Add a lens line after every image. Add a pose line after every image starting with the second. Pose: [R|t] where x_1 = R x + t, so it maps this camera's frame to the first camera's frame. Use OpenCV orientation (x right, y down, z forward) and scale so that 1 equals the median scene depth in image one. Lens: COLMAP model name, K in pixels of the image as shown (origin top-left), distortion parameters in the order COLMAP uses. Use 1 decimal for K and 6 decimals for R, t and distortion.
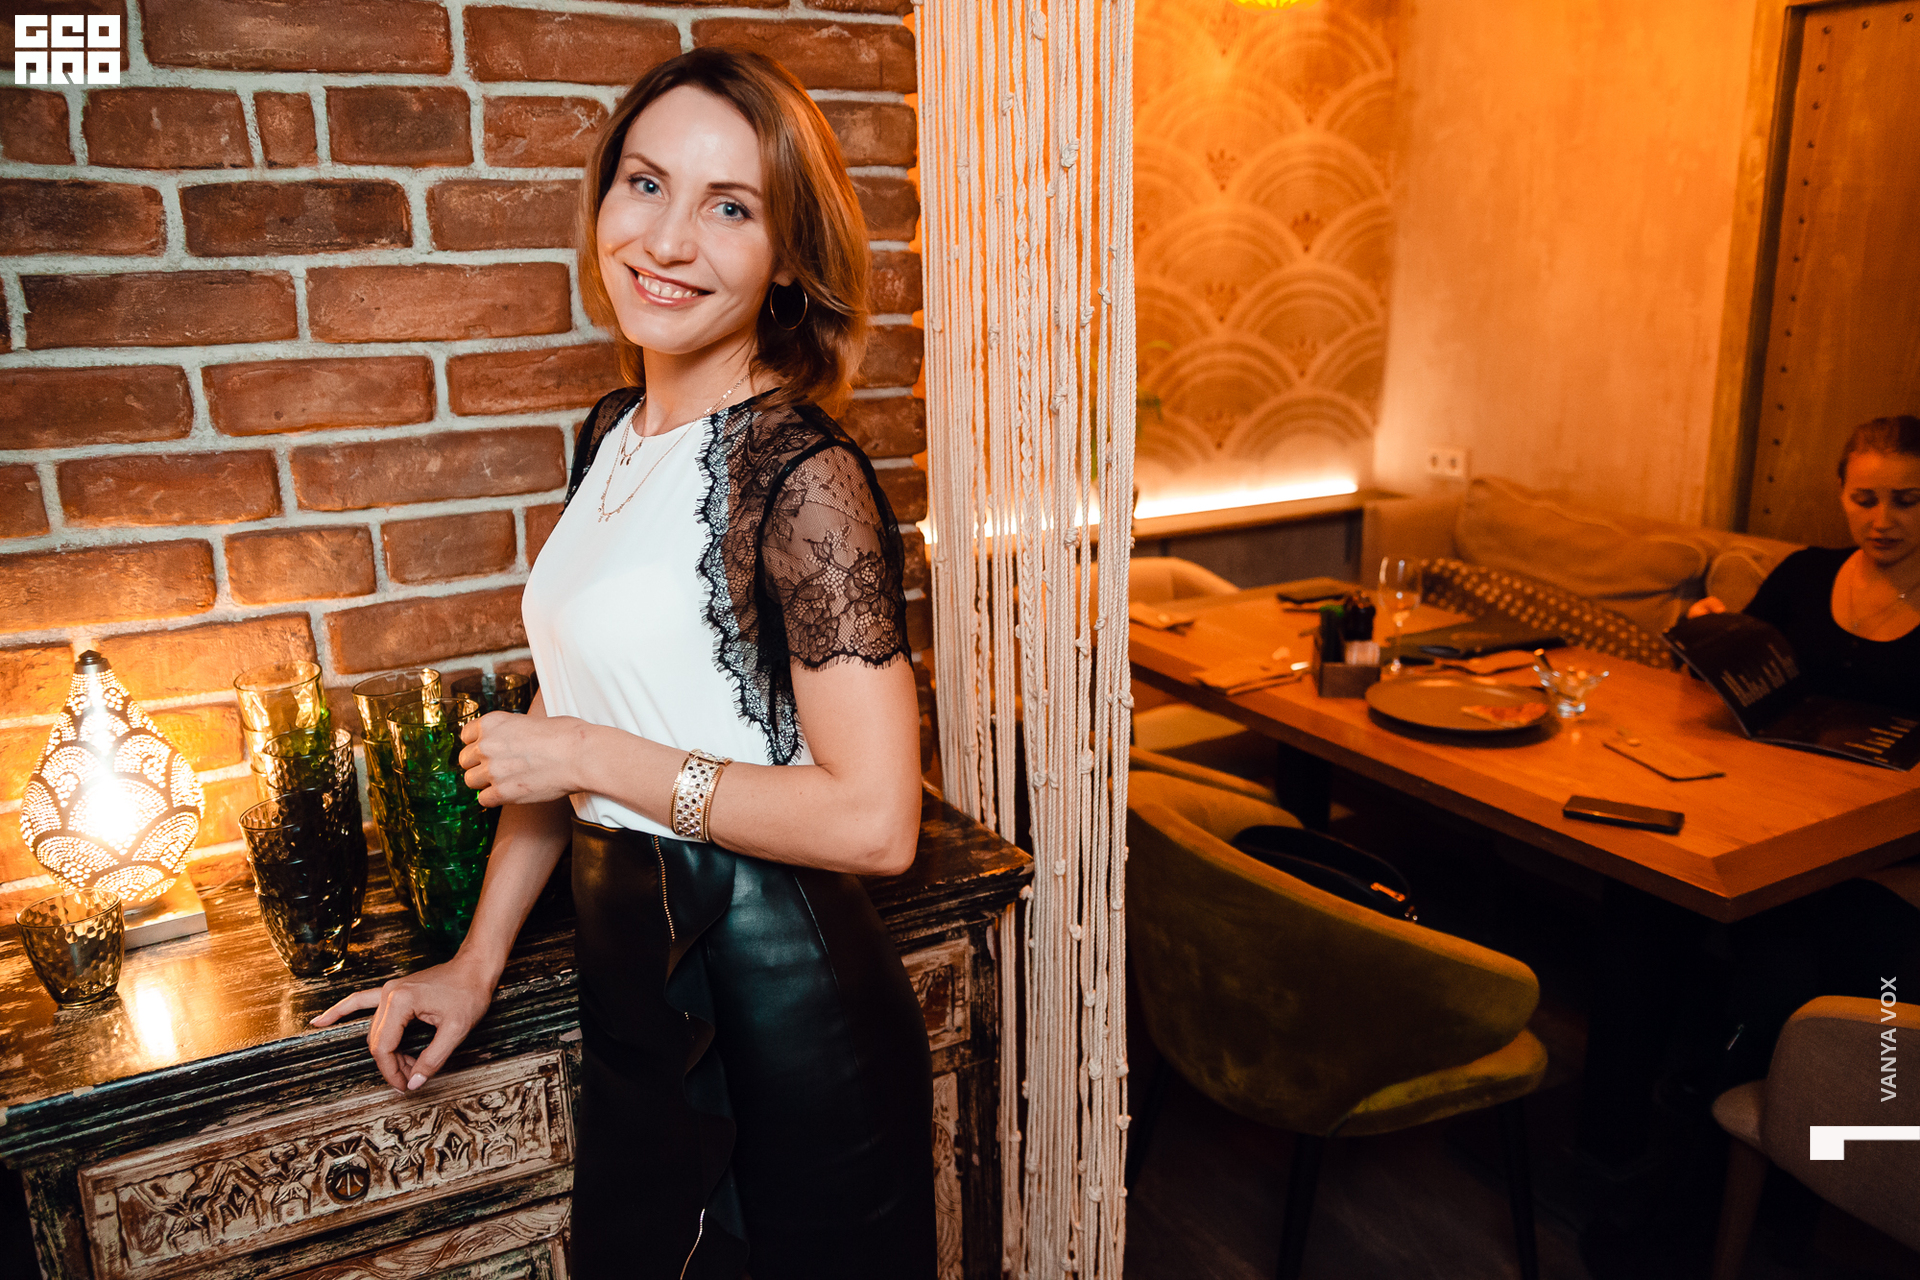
lens RADIAL K [[1540.7, 0, 965.6], [0, 1540.7, 647.7], [0, 0, 1]] dist [-0.081403, 0.083476]
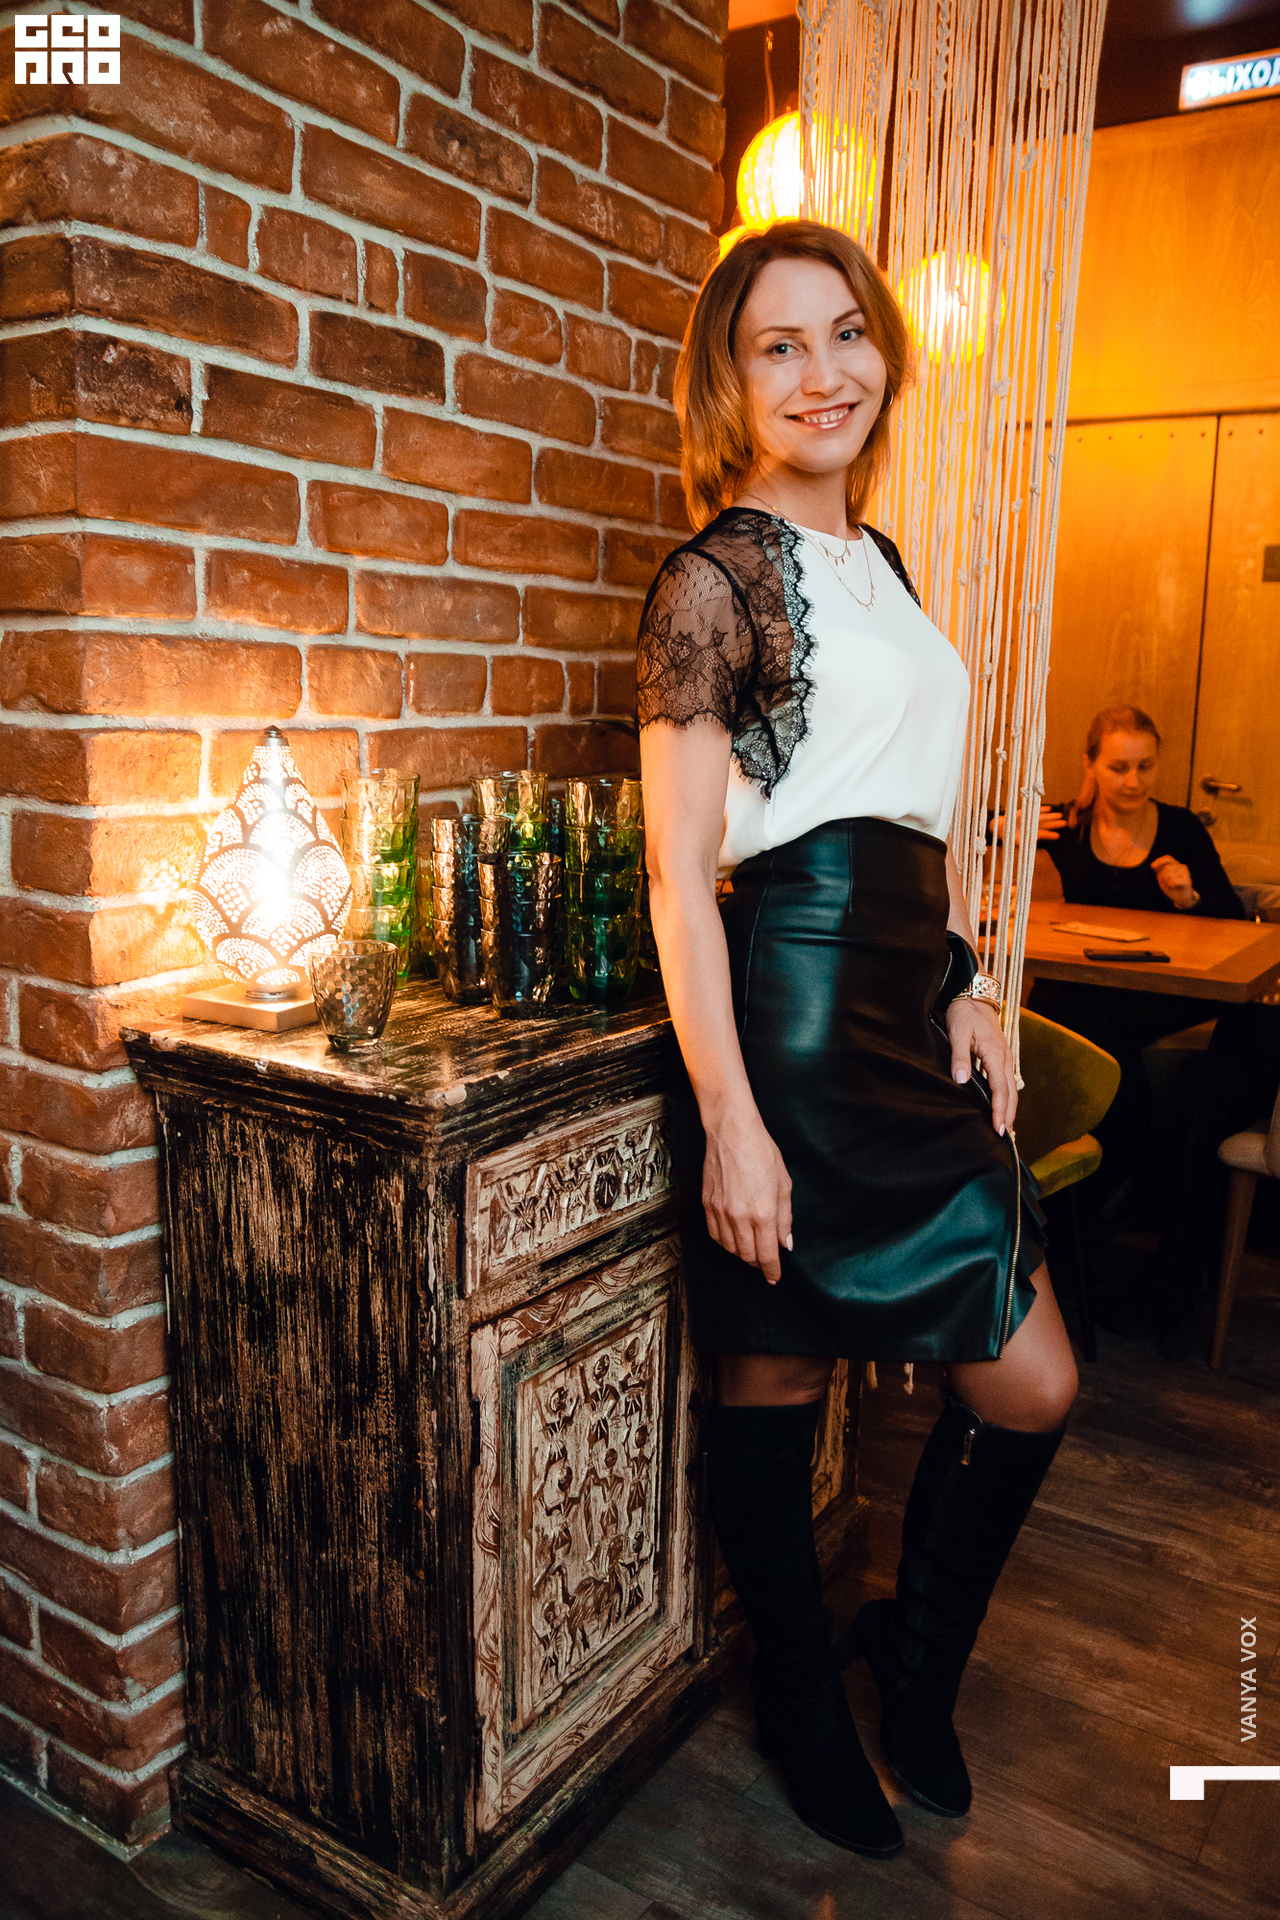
lens RADIAL K [[1540.7, 0, 638.4], [0, 1540.7, 954.0], [0, 0, 1]] dist [-0.081403, 0.083476]
pose [[0.887716, -0.038927, 0.458743, -0.810969], [0.081329, 0.994008, -0.073034, 0.241802], [-0.453152, 0.102143, 0.885562, -0.010860]]
